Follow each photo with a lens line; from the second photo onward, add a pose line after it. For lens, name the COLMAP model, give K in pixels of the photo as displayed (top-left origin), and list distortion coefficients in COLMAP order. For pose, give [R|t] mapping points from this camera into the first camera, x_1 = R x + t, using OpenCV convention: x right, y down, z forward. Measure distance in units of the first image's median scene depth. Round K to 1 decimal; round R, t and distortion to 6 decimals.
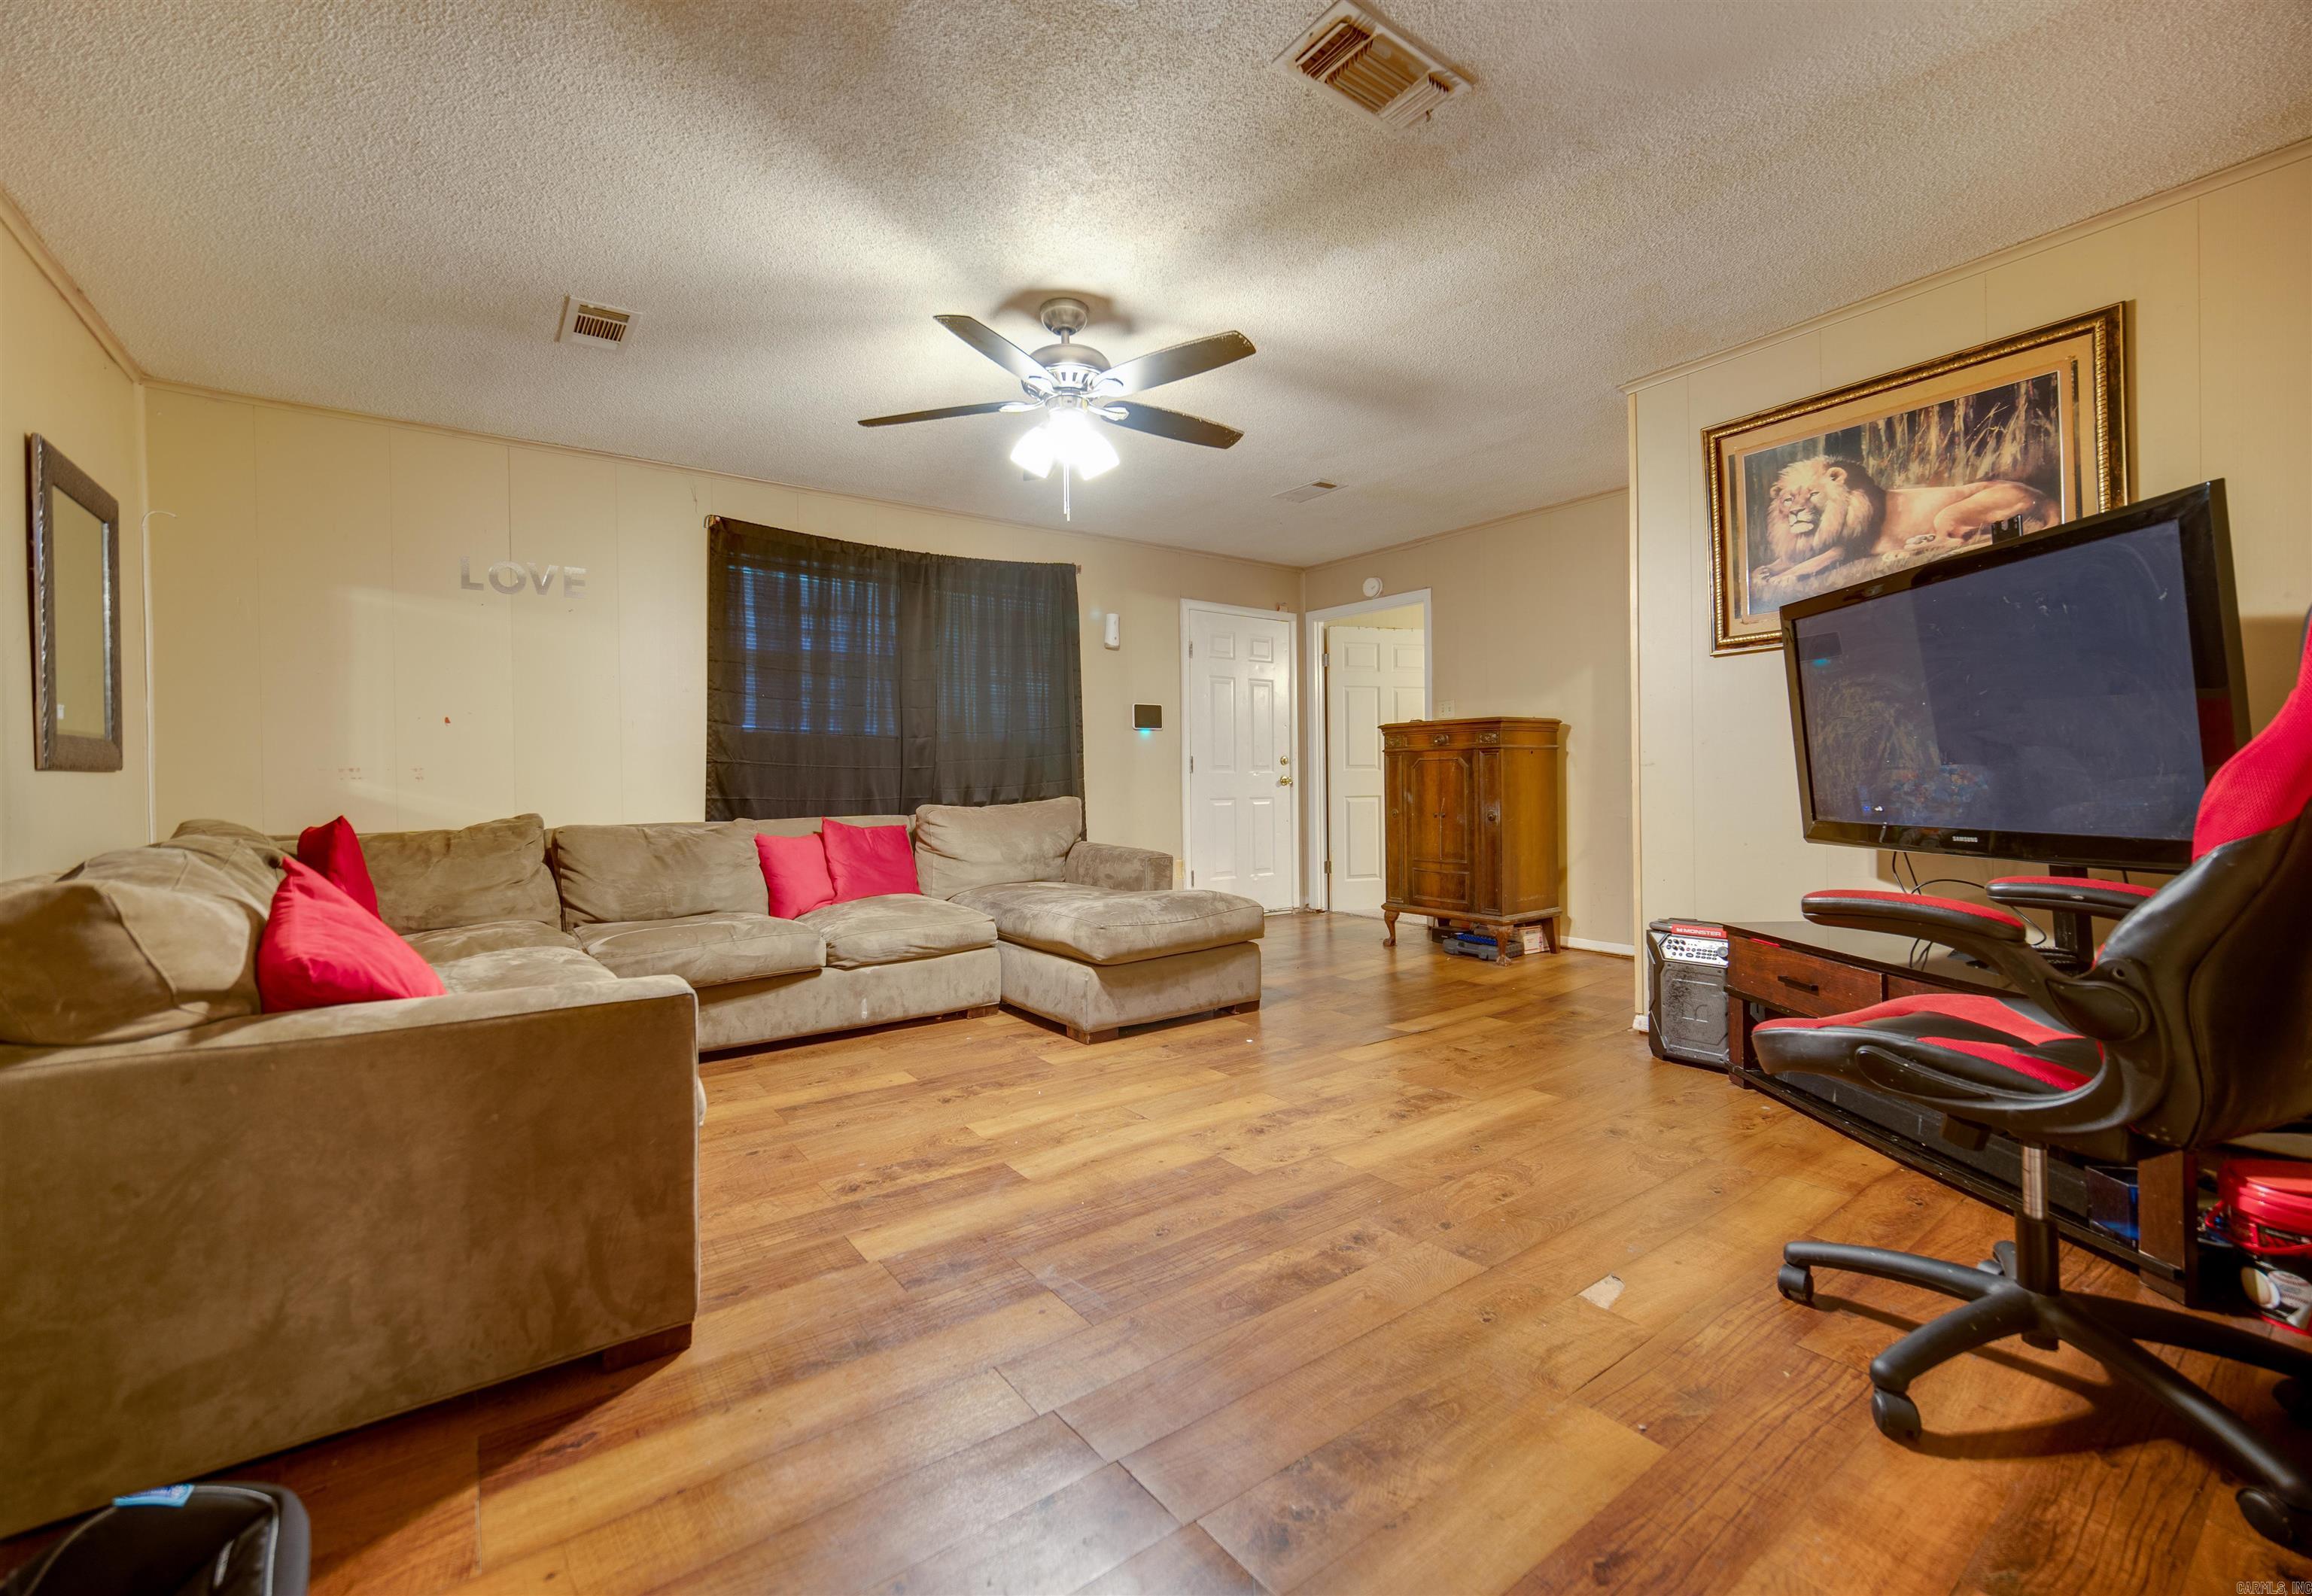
lens RADIAL K [[946.1, 0, 1150.0], [0, 946.1, 783.6], [0, 0, 1]] dist [-0.000590, -0.000037]
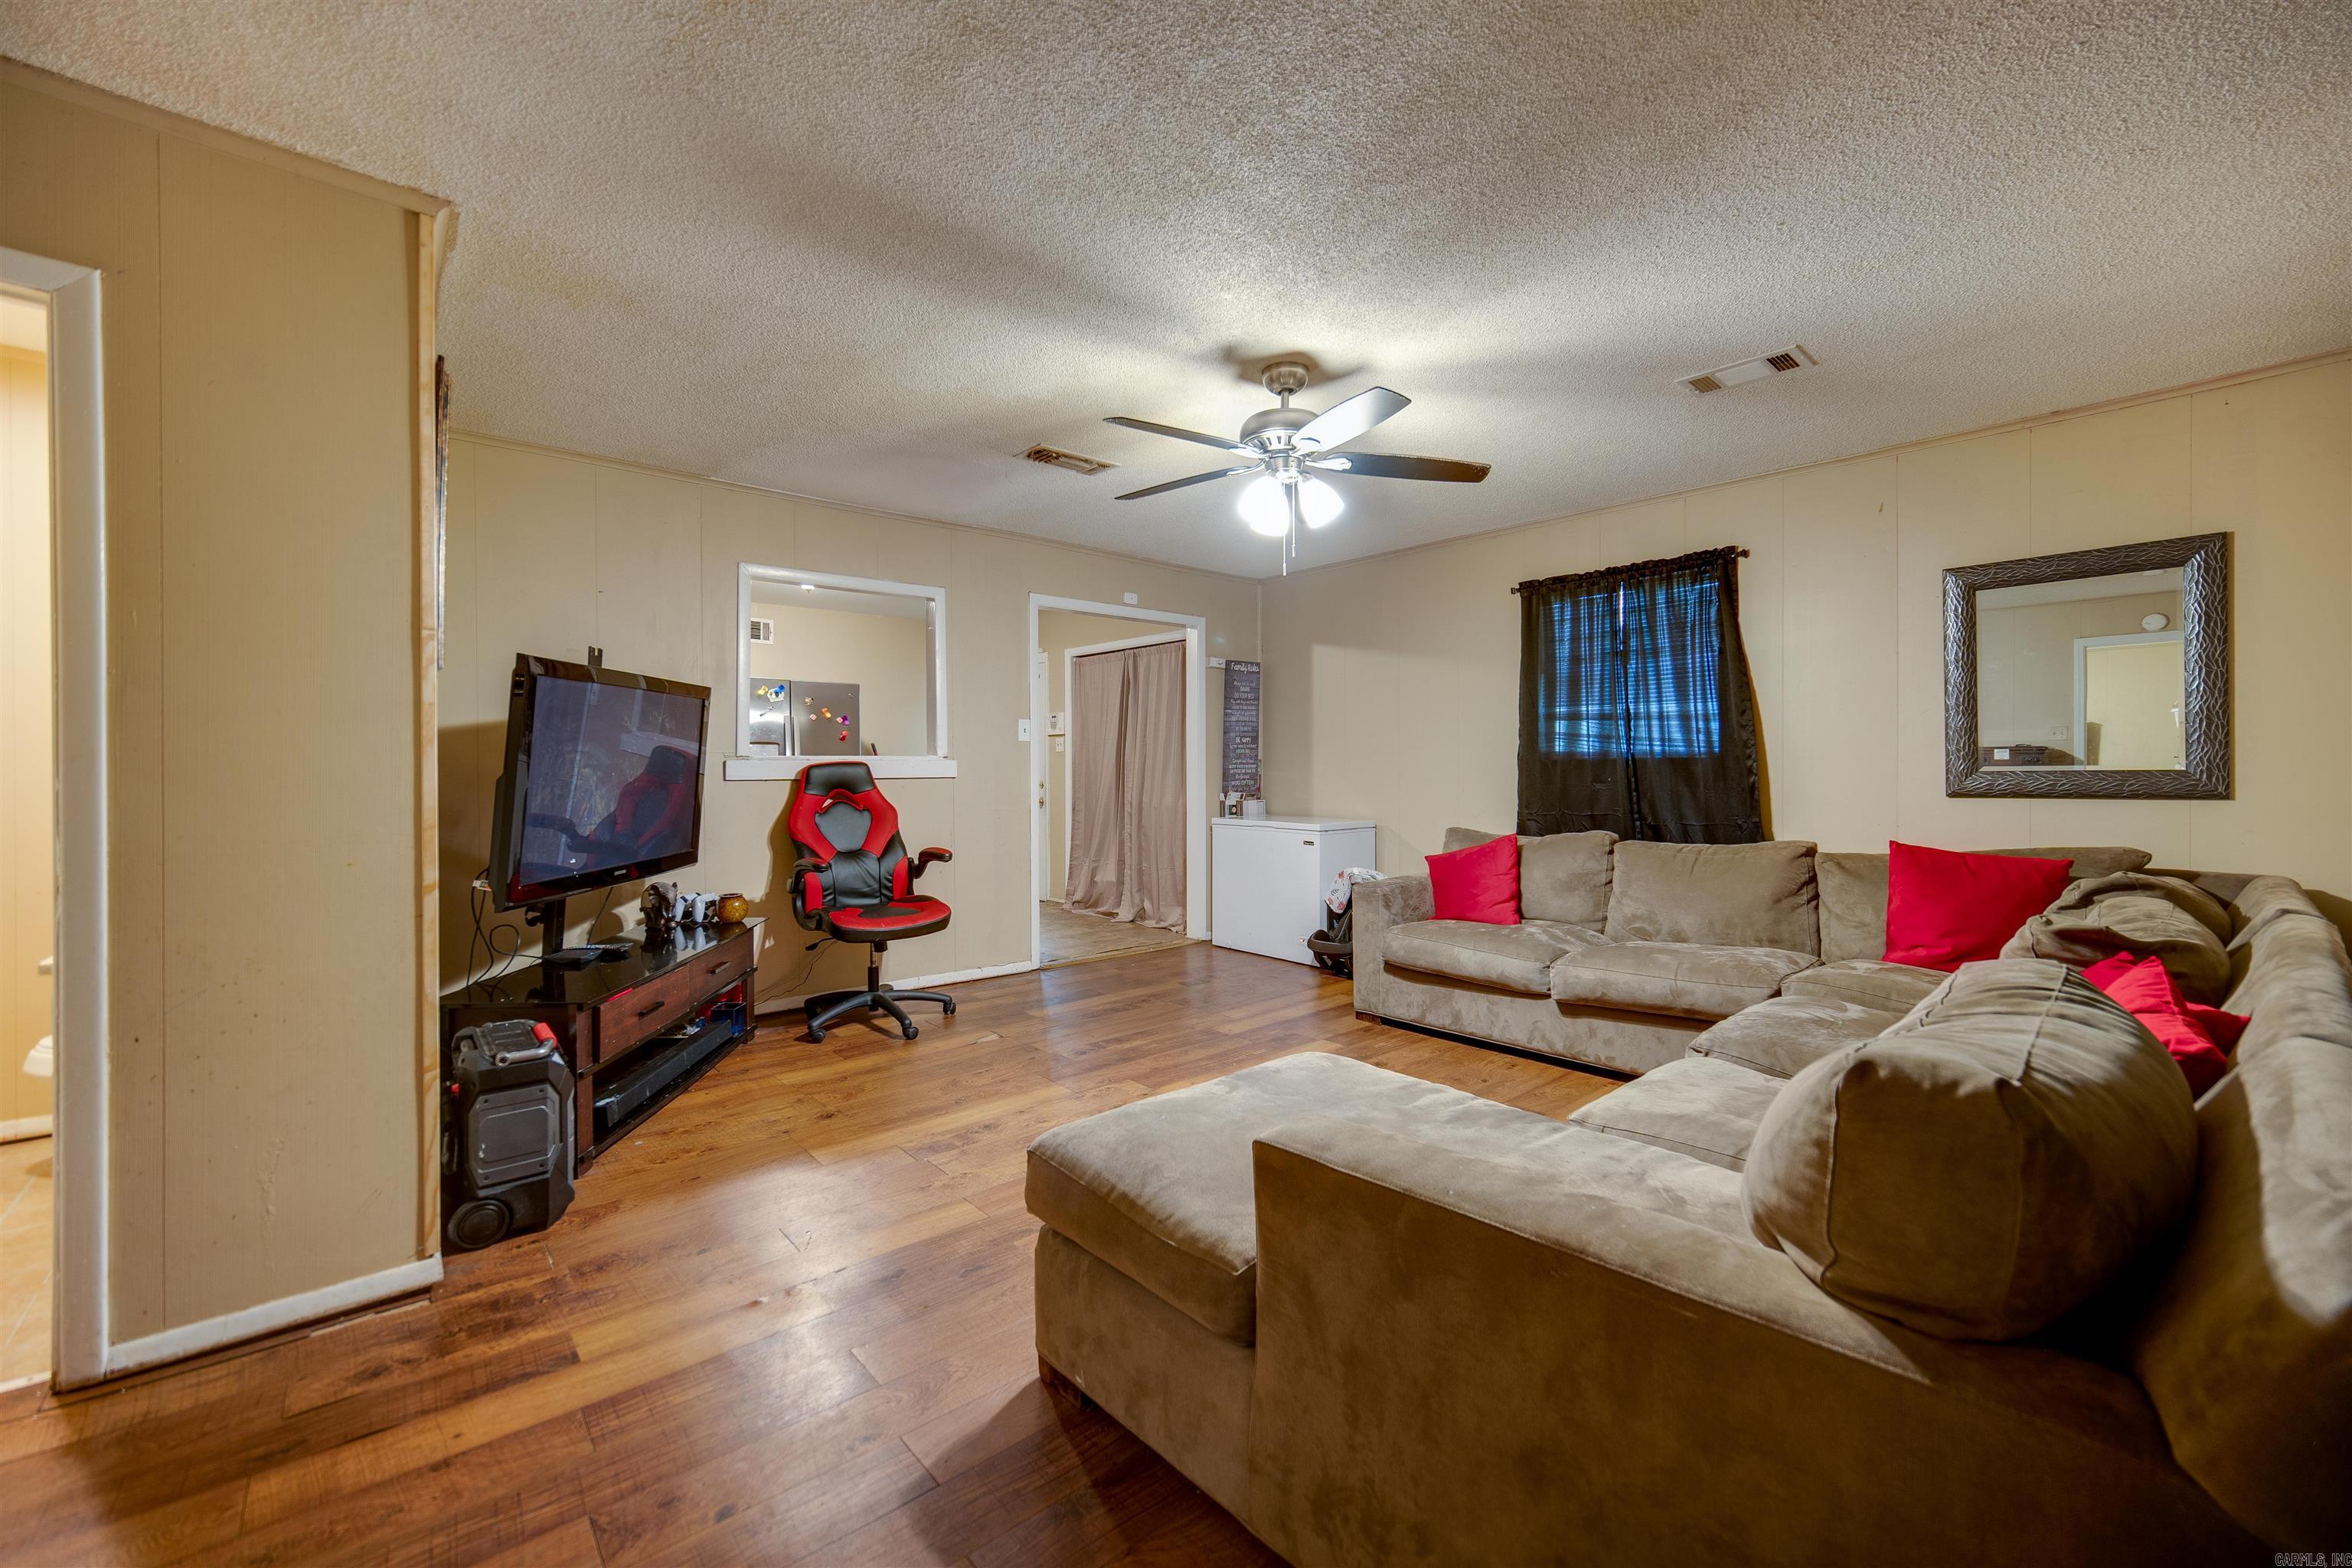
lens RADIAL K [[960.5, 0, 1185.1], [0, 960.5, 774.1], [0, 0, 1]] dist [-0.000136, -0.000007]
pose [[-0.996626, 0.015915, -0.080515, 0.148911], [0.015451, 0.999860, 0.006383, -0.091398], [0.080605, 0.005117, -0.996733, 2.740119]]
